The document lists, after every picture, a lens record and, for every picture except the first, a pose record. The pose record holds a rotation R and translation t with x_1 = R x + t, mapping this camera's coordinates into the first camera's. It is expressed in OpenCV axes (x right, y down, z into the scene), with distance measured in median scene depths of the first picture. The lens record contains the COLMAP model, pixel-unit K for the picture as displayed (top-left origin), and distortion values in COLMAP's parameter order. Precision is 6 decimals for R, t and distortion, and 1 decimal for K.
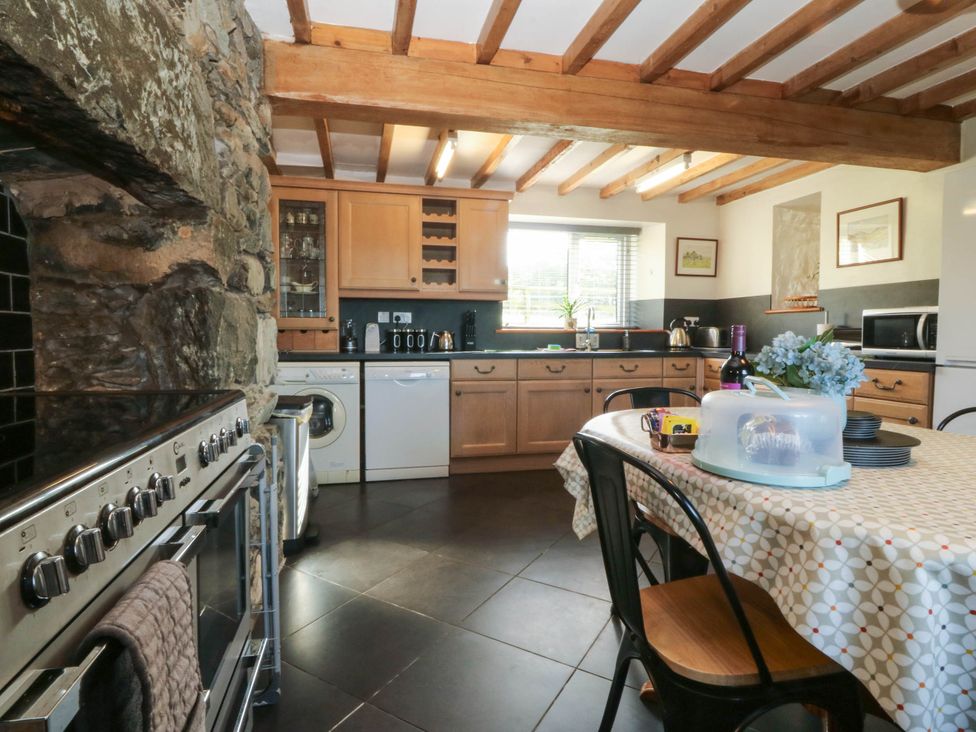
lens RADIAL K [[524.1, 0, 485.5], [0, 524.1, 353.8], [0, 0, 1]] dist [0.001500, -0.015145]
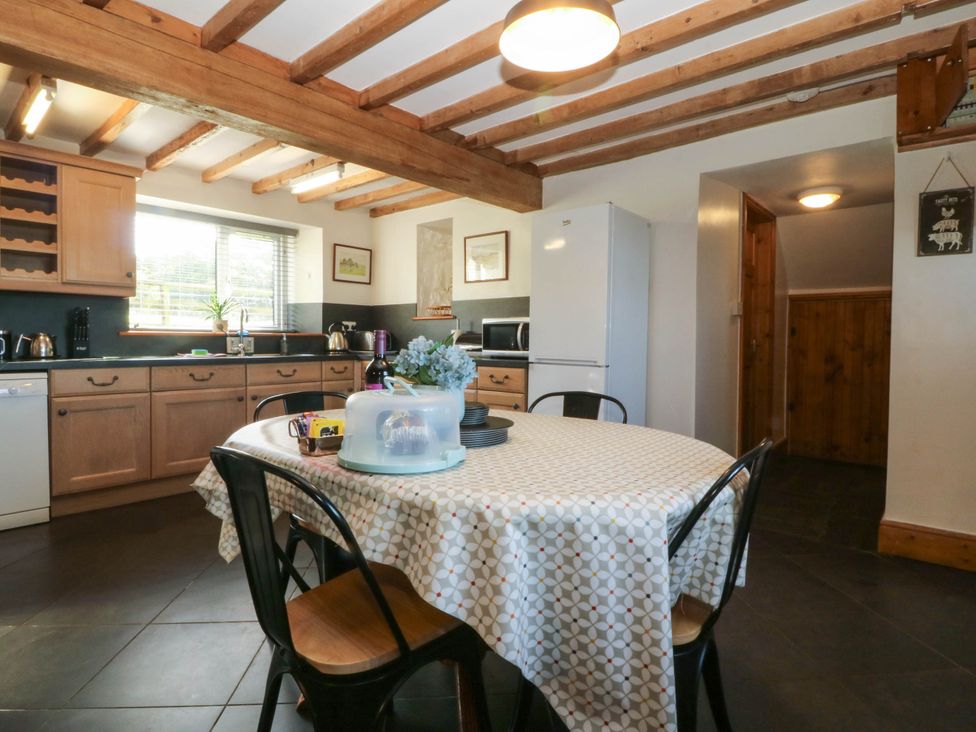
lens RADIAL K [[524.1, 0, 486.5], [0, 524.1, 354.1], [0, 0, 1]] dist [0.001500, -0.015145]
pose [[0.811935, -0.014308, 0.583572, 0.009653], [0.018143, 0.999835, -0.000730, -0.000067], [-0.583465, 0.011180, 0.812061, -0.002490]]
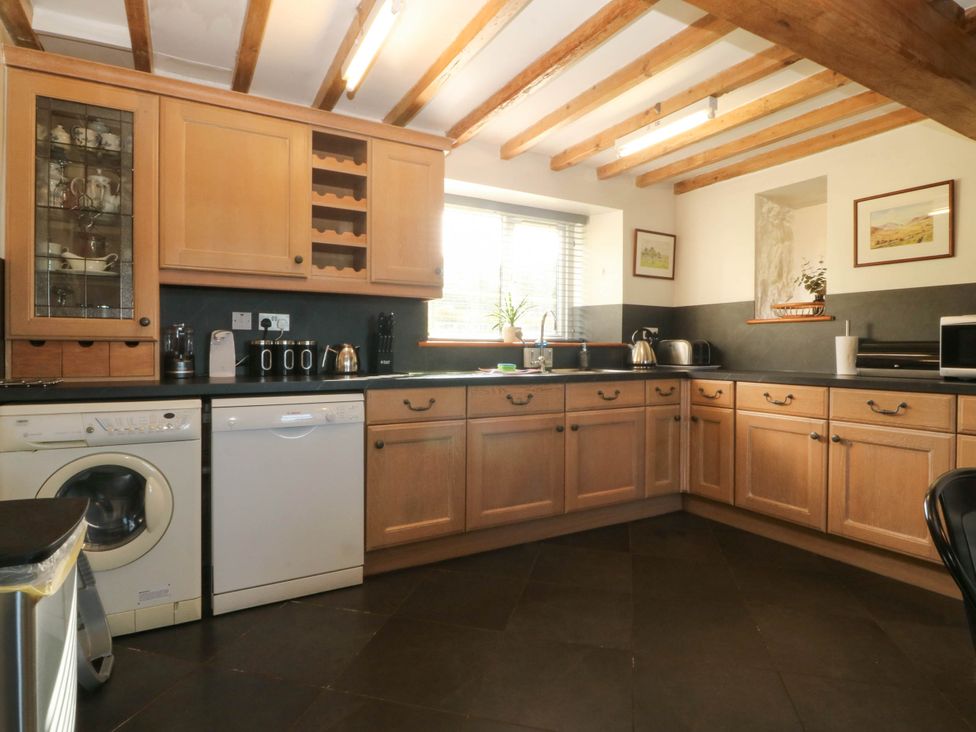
lens RADIAL K [[524.1, 0, 485.6], [0, 524.1, 353.0], [0, 0, 1]] dist [0.001500, -0.015145]
pose [[0.959529, -0.002344, 0.281601, -0.106184], [0.010315, 0.999587, -0.026824, -0.014852], [-0.281422, 0.028643, 0.959156, 0.379308]]
